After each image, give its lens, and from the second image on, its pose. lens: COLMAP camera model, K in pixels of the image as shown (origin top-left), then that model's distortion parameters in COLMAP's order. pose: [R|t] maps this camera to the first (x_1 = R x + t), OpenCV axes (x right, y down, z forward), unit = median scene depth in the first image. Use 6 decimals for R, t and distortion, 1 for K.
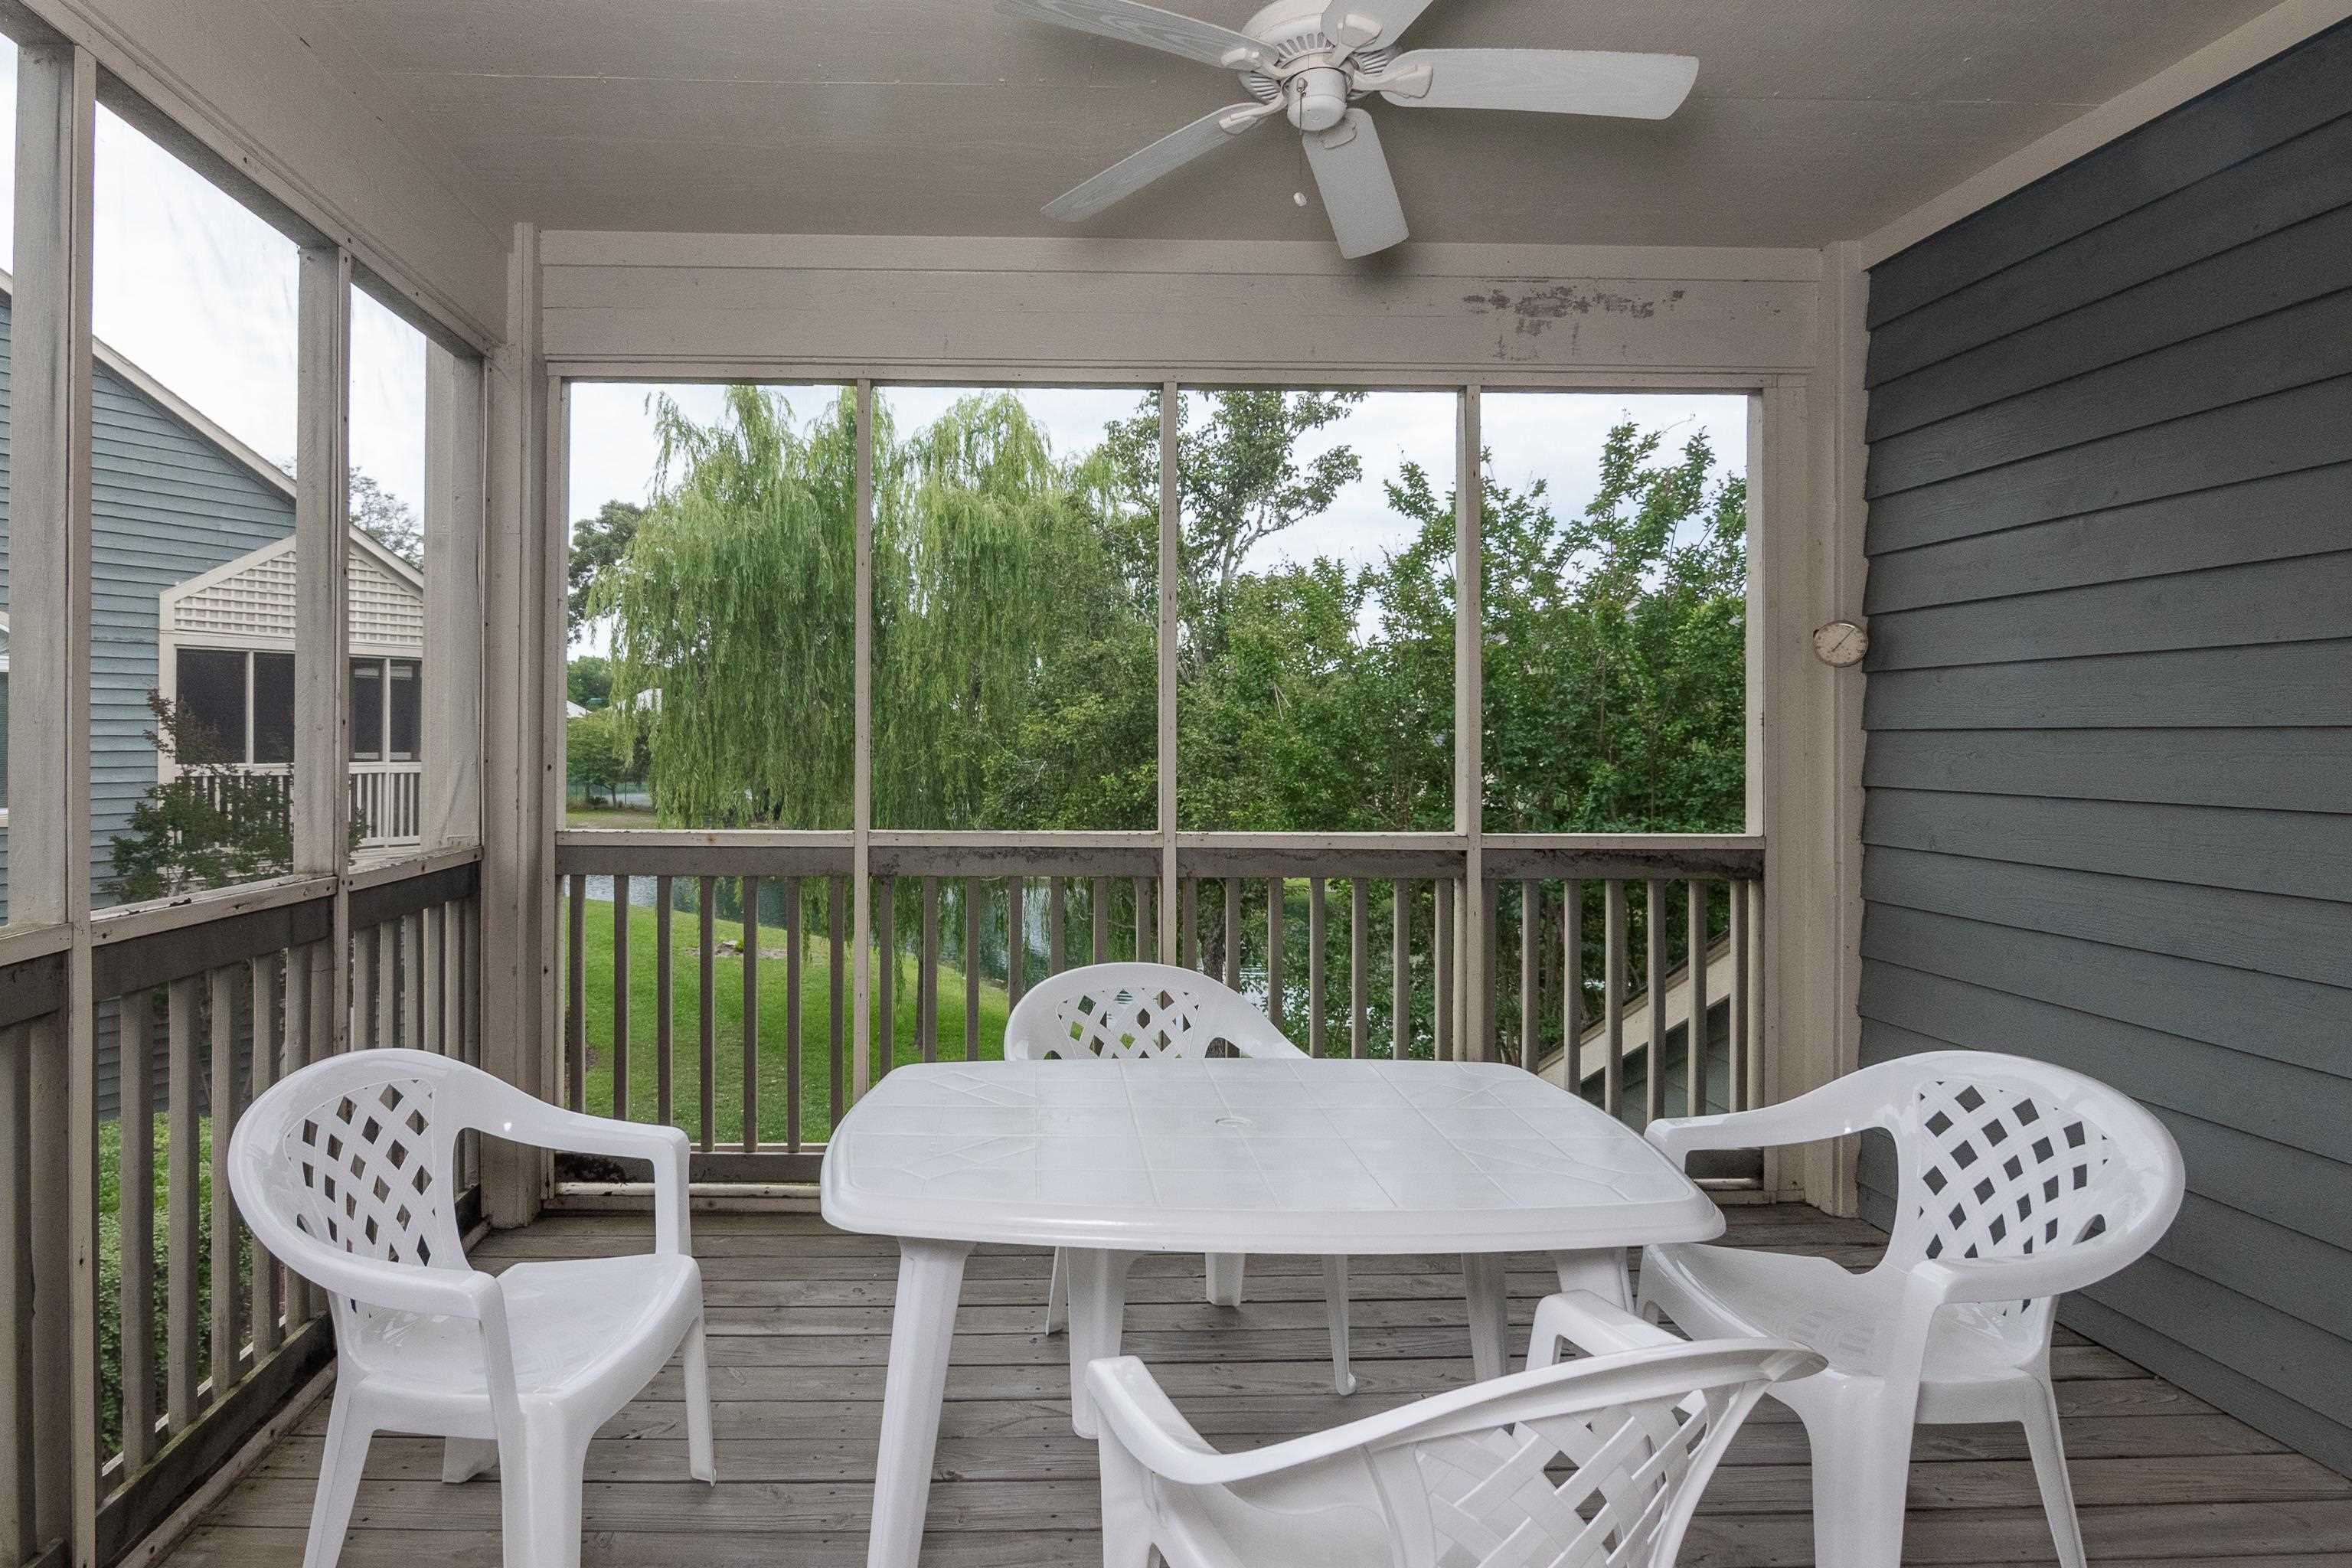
lens RADIAL K [[1223.8, 0, 1007.9], [0, 1223.8, 728.2], [0, 0, 1]] dist [-0.006664, -0.000458]
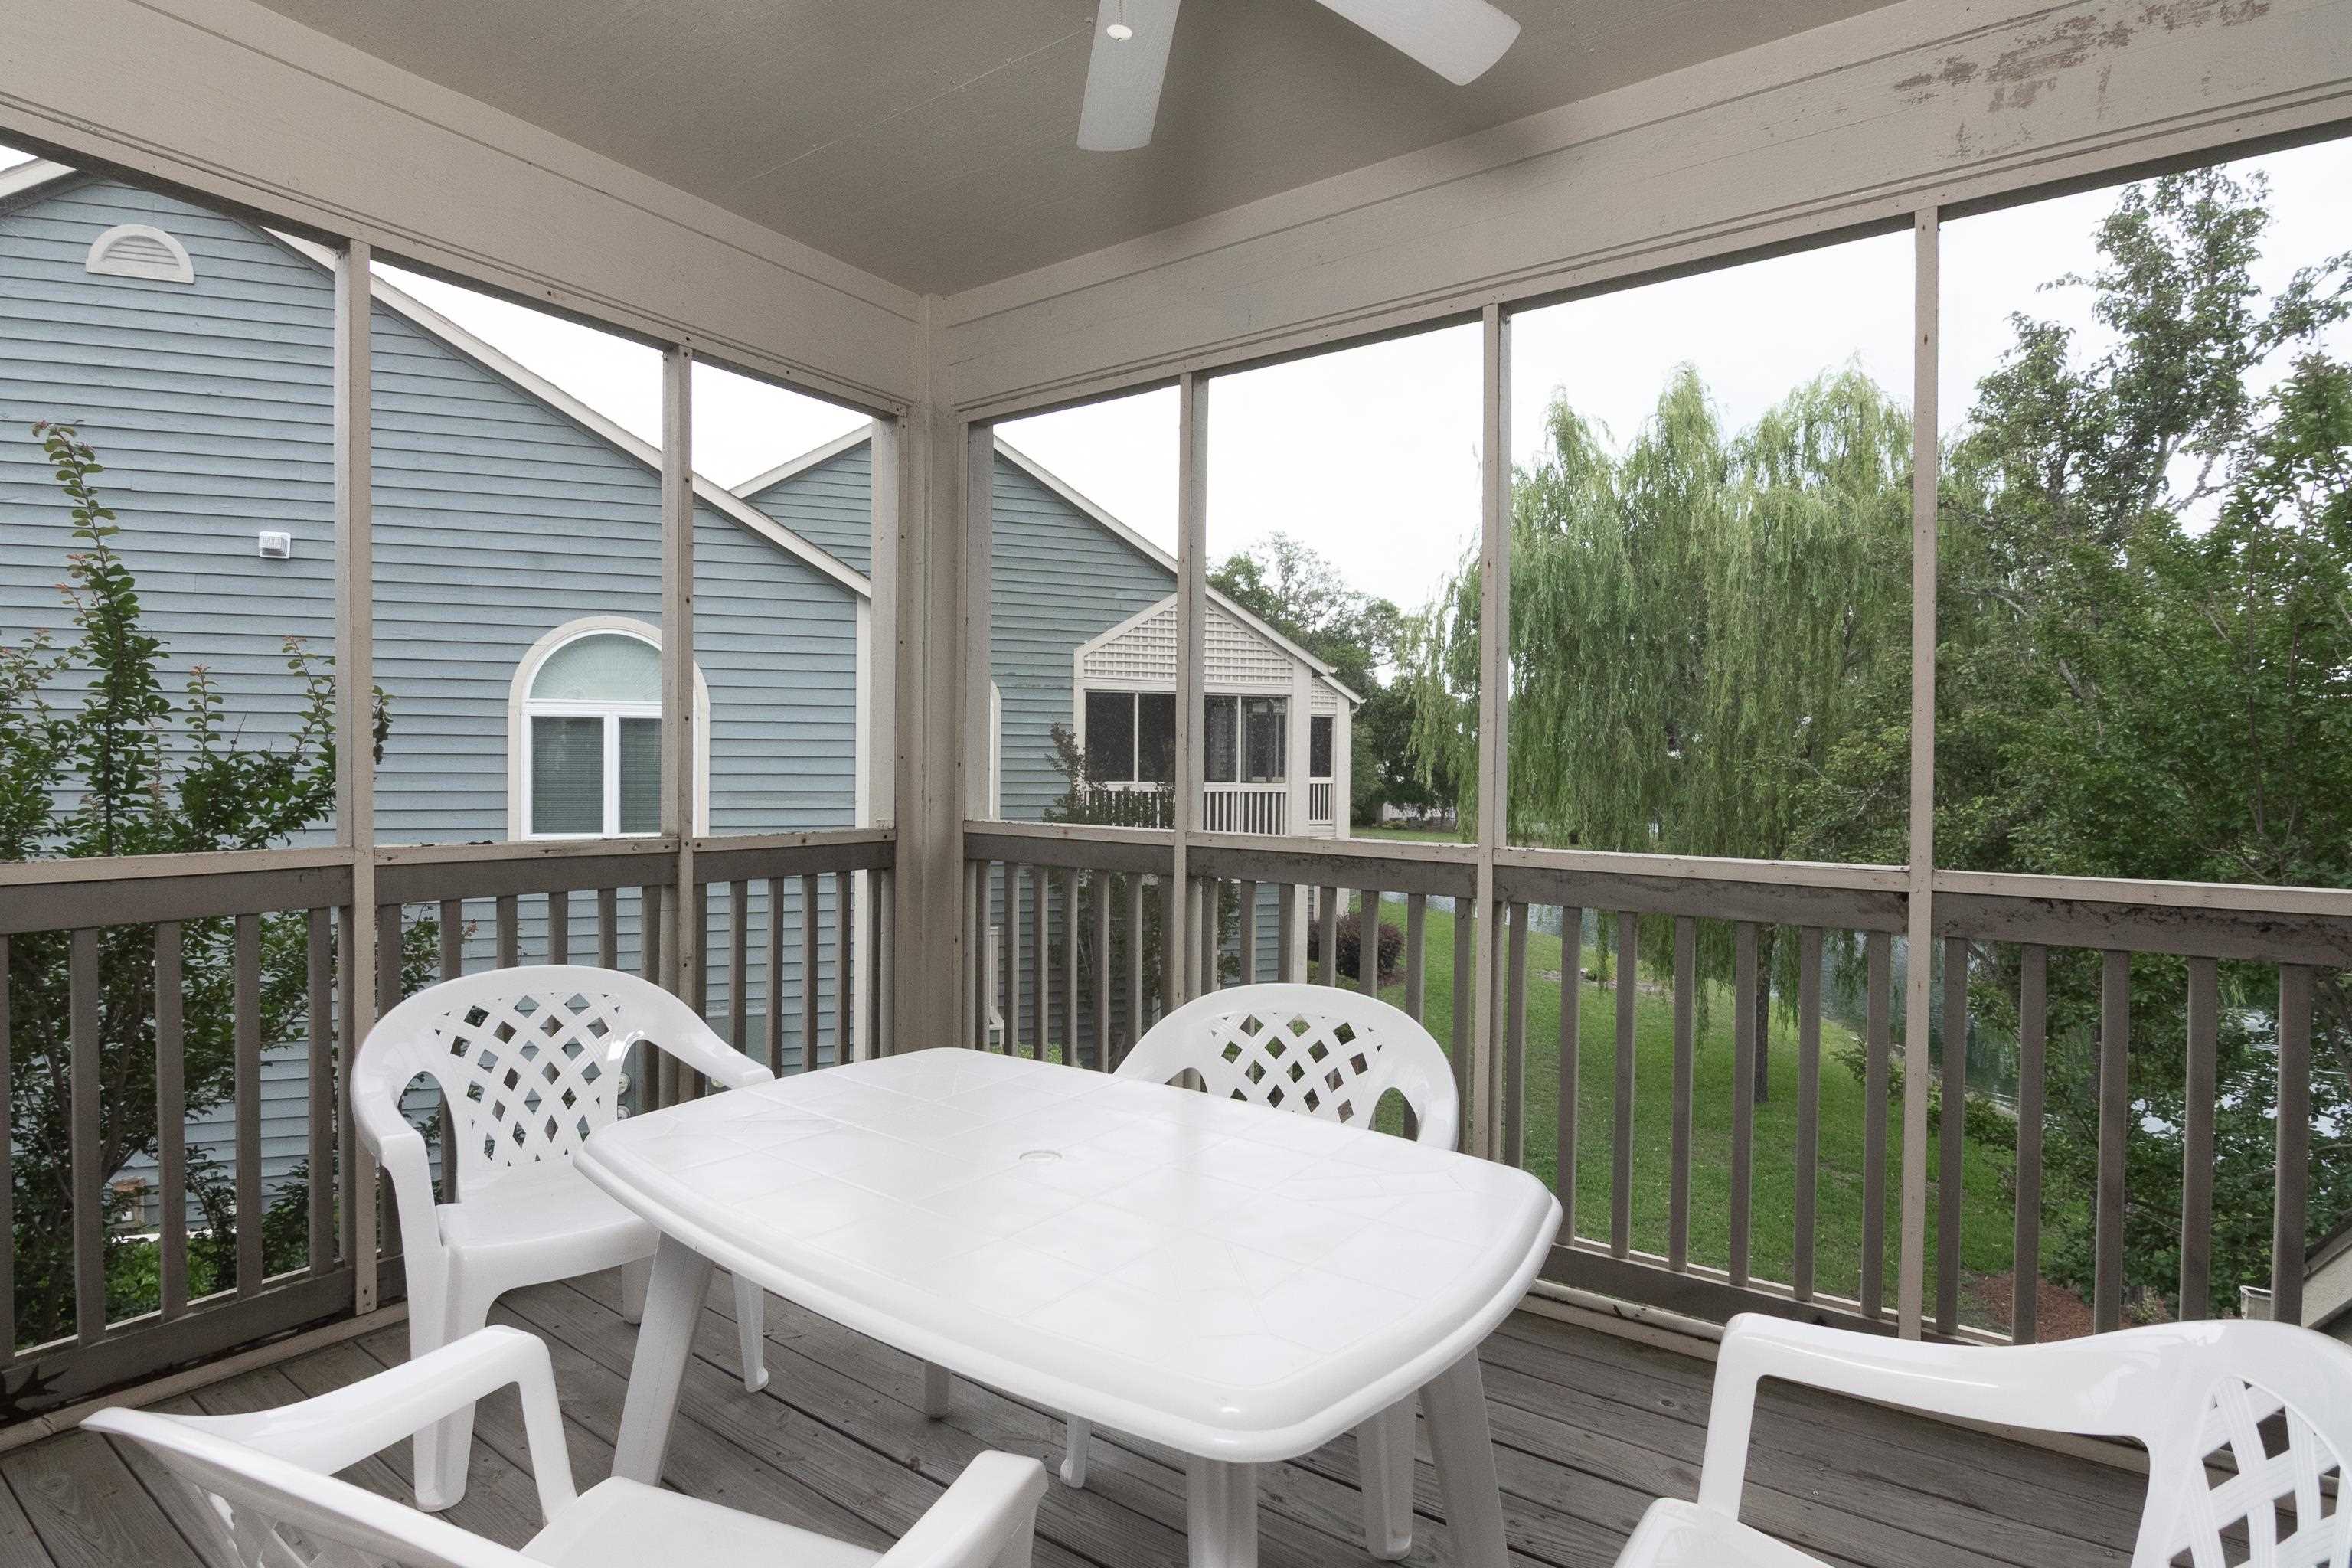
lens RADIAL K [[1154.1, 0, 1173.0], [0, 1154.1, 770.3], [0, 0, 1]] dist [-0.005366, -0.006031]
pose [[0.808239, 0.007066, -0.588813, 0.114746], [-0.003037, 0.999965, 0.007831, 0.007573], [0.588847, -0.004542, 0.808232, 0.064604]]
